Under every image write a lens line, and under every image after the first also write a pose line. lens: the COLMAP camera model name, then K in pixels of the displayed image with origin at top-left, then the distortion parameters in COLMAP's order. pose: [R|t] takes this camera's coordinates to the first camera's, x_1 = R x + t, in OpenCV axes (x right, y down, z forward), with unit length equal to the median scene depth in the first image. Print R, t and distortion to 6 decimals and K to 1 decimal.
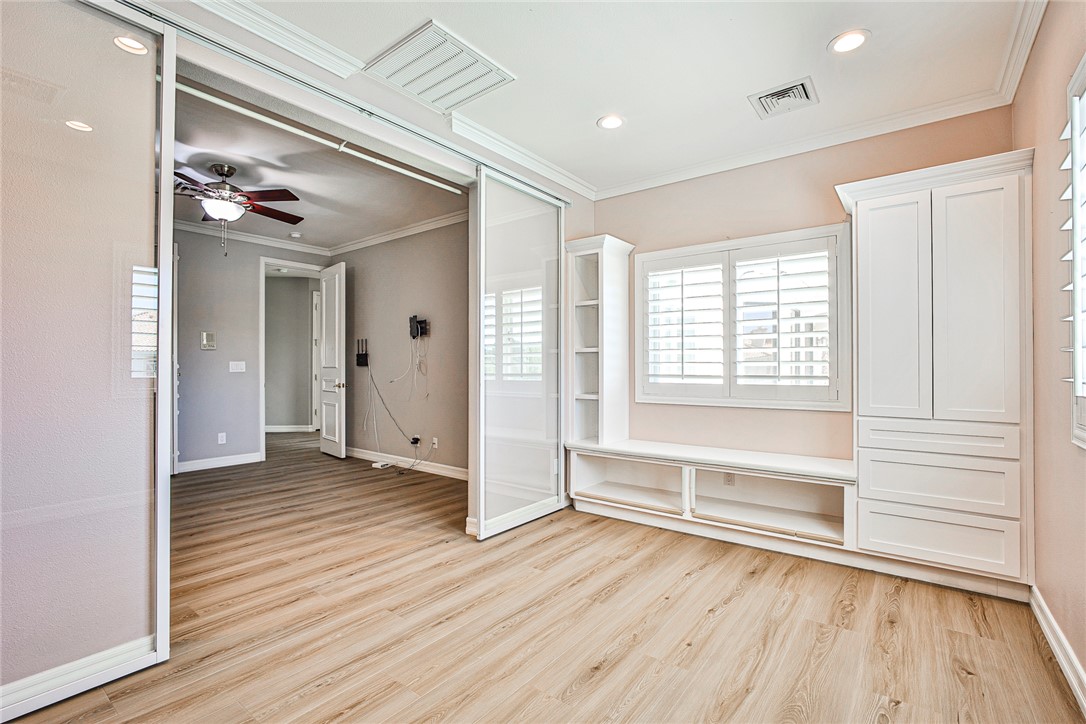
lens RADIAL K [[485.9, 0, 495.4], [0, 485.9, 359.3], [0, 0, 1]] dist [0.002485, 0.015498]
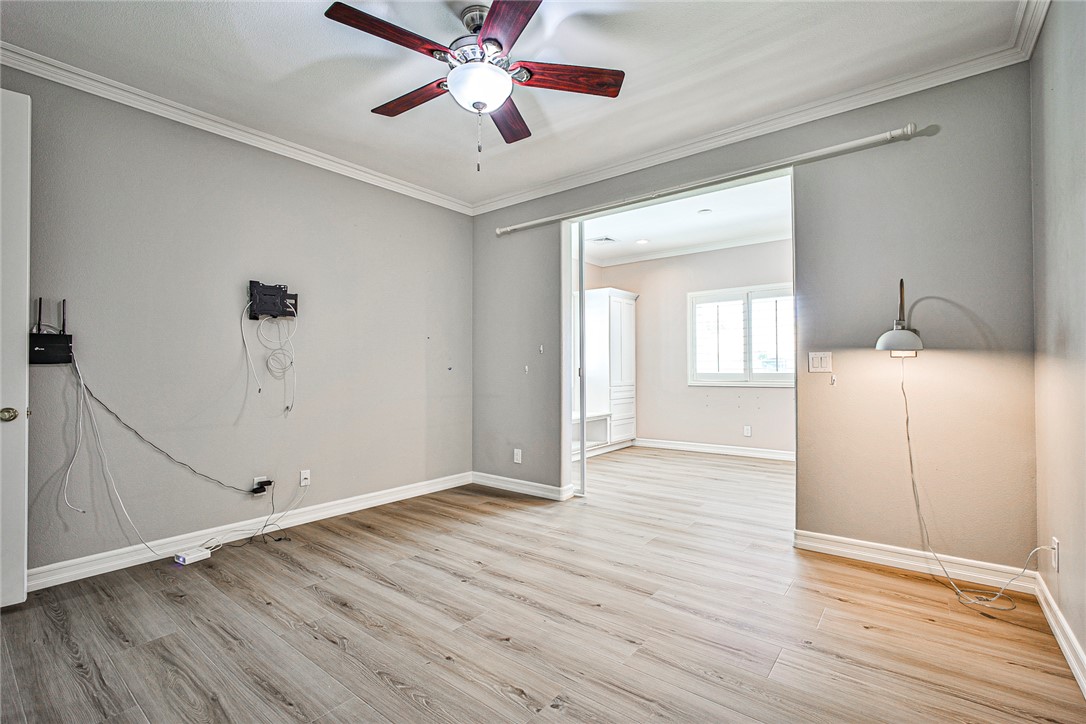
lens RADIAL K [[492.0, 0, 540.4], [0, 492.0, 360.9], [0, 0, 1]] dist [-0.038072, 0.015743]
pose [[-0.042579, 0.017930, 0.998932, -1.468916], [-0.018054, 0.999662, -0.018713, 0.026071], [-0.998930, -0.018832, -0.042241, 1.239921]]
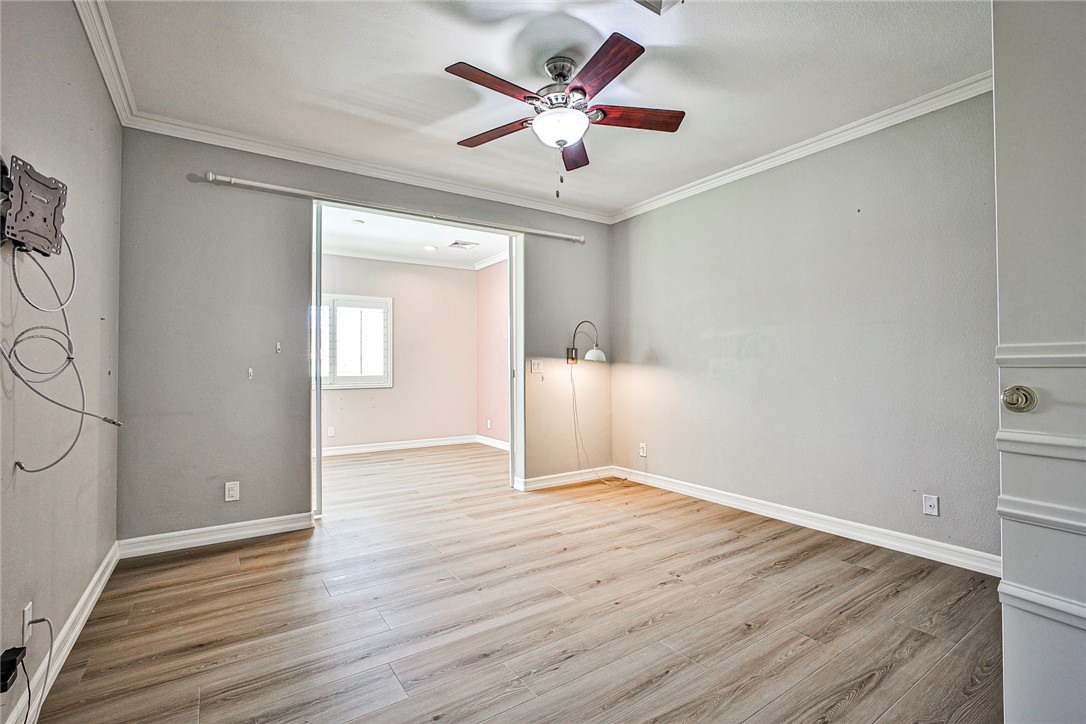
lens RADIAL K [[503.8, 0, 537.3], [0, 503.8, 361.5], [0, 0, 1]] dist [-0.039729, 0.019313]
pose [[-0.968879, 0.011215, 0.247280, -0.897793], [0.002096, 0.999309, -0.037110, 0.042623], [-0.247526, -0.035437, -0.968233, 2.163465]]
